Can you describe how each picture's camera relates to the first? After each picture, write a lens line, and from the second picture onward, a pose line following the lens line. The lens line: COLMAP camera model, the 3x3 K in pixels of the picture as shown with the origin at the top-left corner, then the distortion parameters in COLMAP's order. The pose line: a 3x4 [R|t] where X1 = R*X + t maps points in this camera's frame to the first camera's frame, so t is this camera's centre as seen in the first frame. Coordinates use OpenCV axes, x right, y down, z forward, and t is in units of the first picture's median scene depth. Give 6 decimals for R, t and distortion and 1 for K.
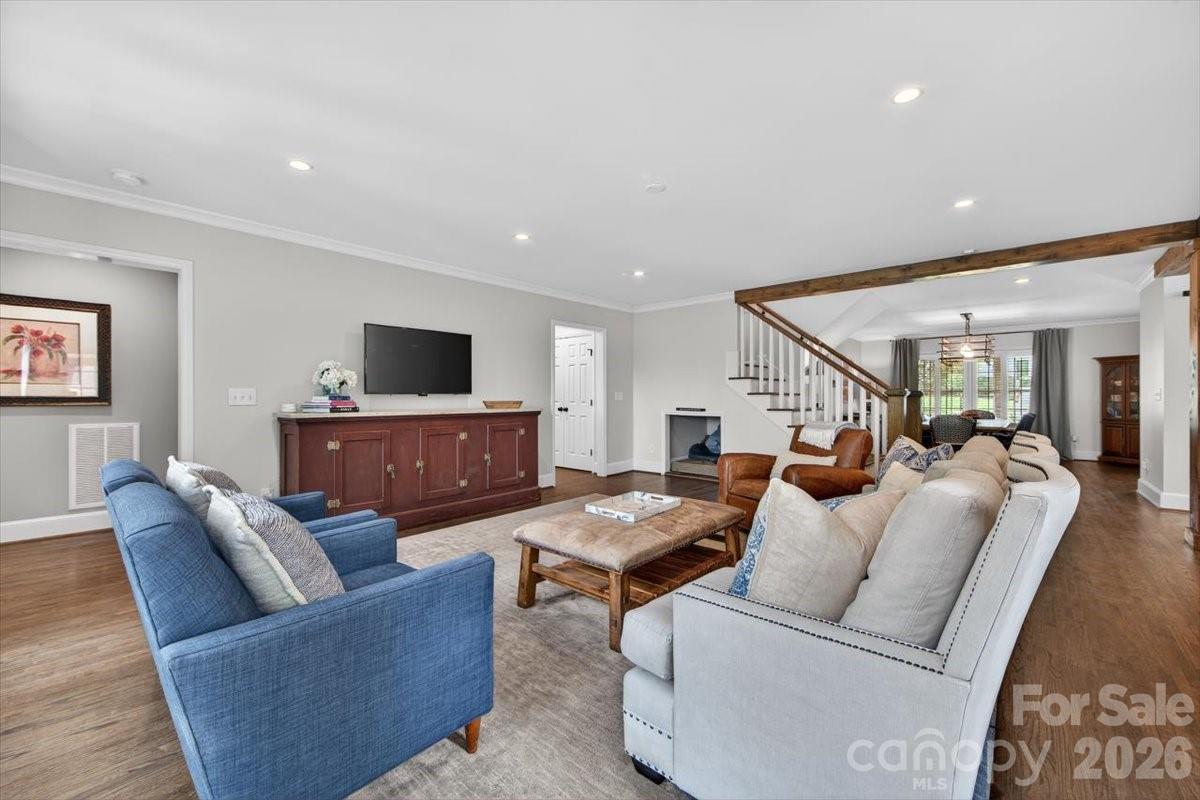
lens RADIAL K [[474.6, 0, 601.8], [0, 474.6, 395.7], [0, 0, 1]] dist [0.000198, -0.001102]
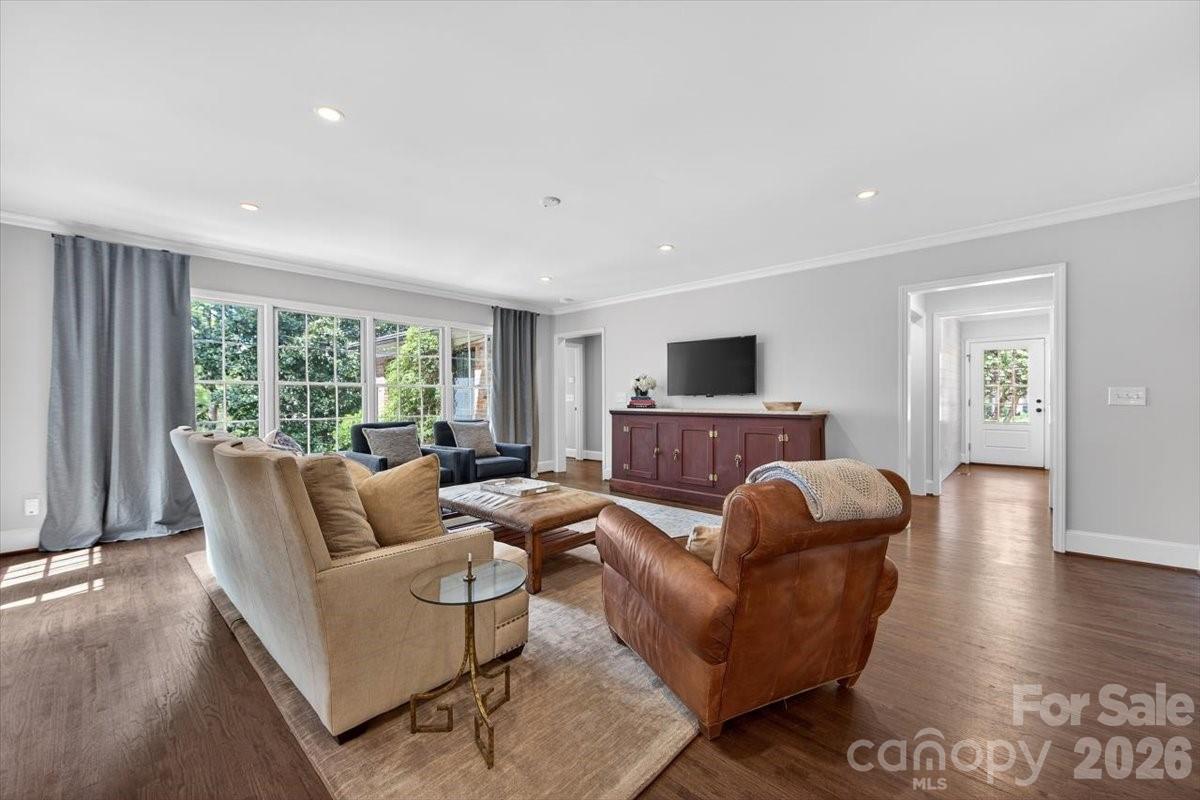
lens RADIAL K [[474.6, 0, 598.2], [0, 474.6, 401.4], [0, 0, 1]] dist [0.000198, -0.001102]
pose [[0.012966, 0.008760, -0.999878, 0.765726], [-0.002565, 0.999959, 0.008728, 0.002623], [0.999913, 0.002451, 0.012987, 0.714834]]
